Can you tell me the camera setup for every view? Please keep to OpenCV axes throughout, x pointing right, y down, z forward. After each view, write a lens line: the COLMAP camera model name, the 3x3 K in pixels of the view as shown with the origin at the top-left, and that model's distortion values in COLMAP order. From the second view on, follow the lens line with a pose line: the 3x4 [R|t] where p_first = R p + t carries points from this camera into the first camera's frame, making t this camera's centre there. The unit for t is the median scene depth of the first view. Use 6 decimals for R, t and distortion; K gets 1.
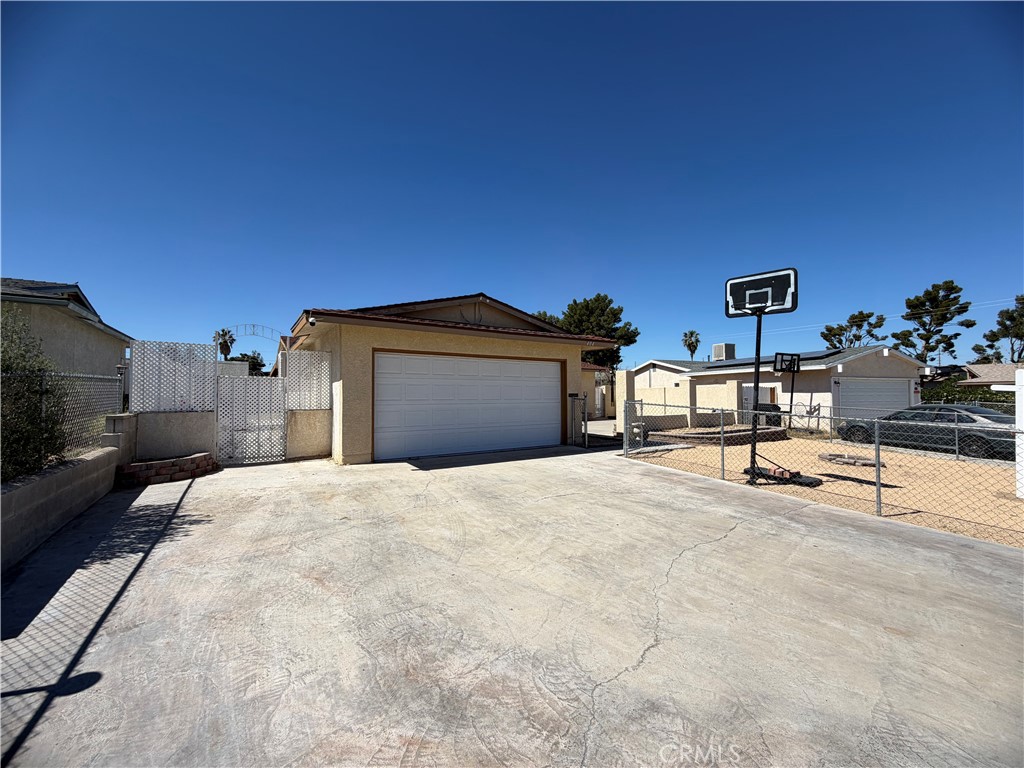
lens RADIAL K [[409.0, 0, 507.6], [0, 409.0, 382.7], [0, 0, 1]] dist [0.003366, 0.000313]
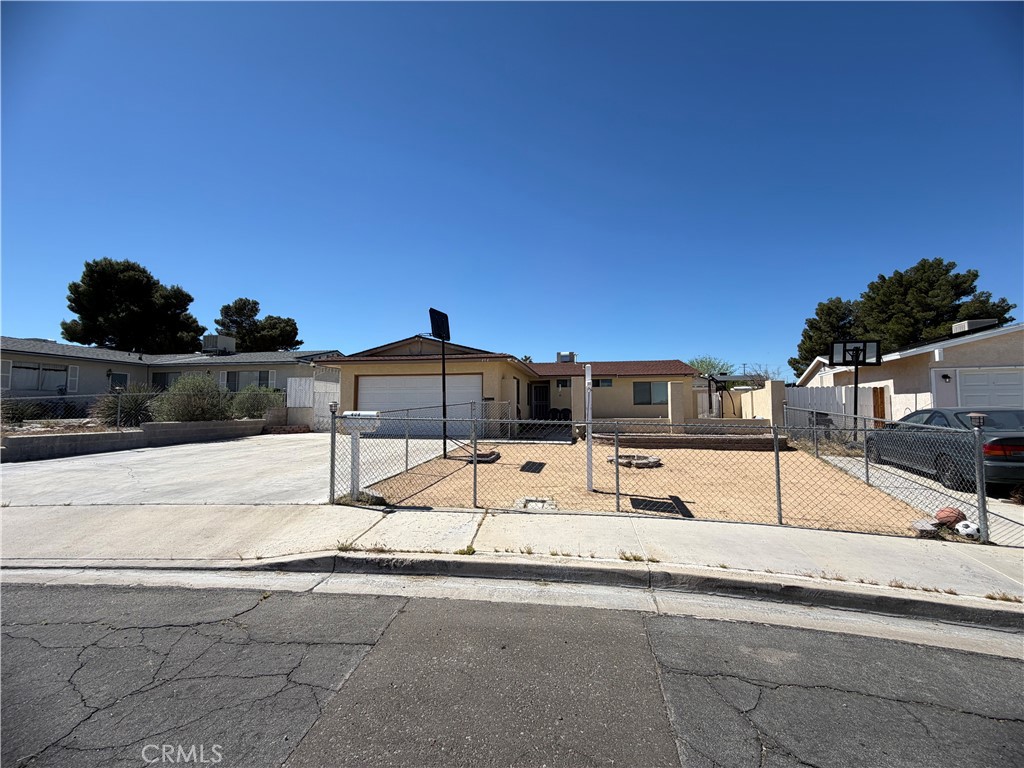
lens RADIAL K [[409.0, 0, 508.9], [0, 409.0, 381.3], [0, 0, 1]] dist [0.003366, 0.000313]
pose [[0.733795, -0.043381, -0.677984, 0.173127], [0.020551, 0.998920, -0.041674, 0.004712], [0.679060, 0.016647, 0.733894, 0.011032]]
